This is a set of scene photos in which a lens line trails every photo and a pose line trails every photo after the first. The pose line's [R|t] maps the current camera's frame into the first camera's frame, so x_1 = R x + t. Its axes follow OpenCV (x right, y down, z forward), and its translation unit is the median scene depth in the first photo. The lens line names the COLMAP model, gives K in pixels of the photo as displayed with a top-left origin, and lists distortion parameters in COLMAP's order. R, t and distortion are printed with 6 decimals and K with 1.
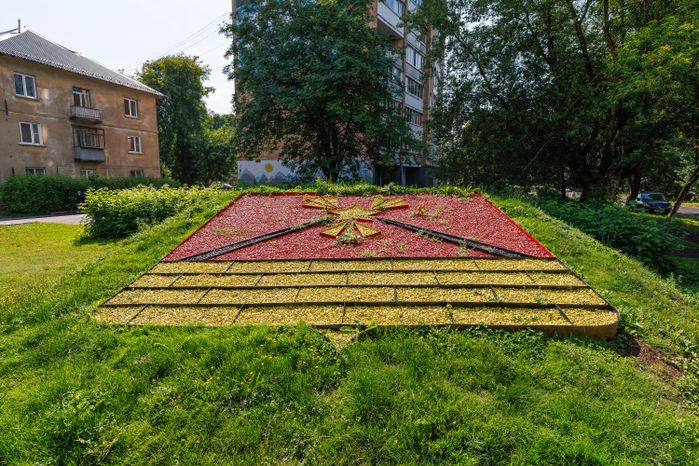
lens RADIAL K [[382.0, 0, 346.9], [0, 382.0, 233.7], [0, 0, 1]] dist [0.001702, 0.000912]
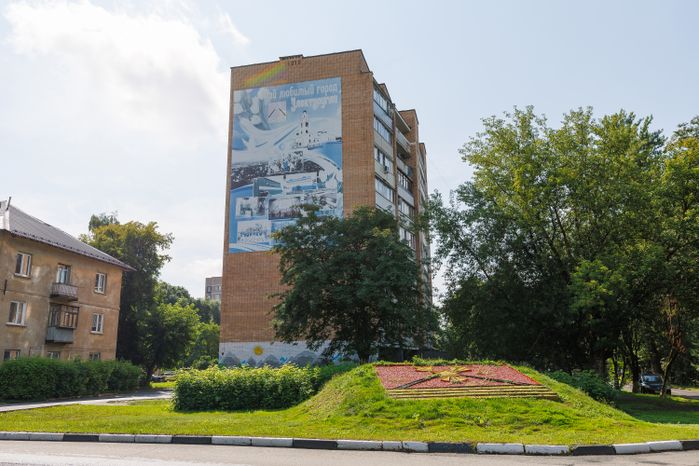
lens RADIAL K [[562.1, 0, 350.7], [0, 562.1, 231.2], [0, 0, 1]] dist [-0.013415, 0.003032]
pose [[0.992637, 0.025571, 0.118400, -0.169916], [0.020304, 0.928509, -0.370754, 0.067149], [-0.119416, 0.370428, 0.921153, -0.382660]]
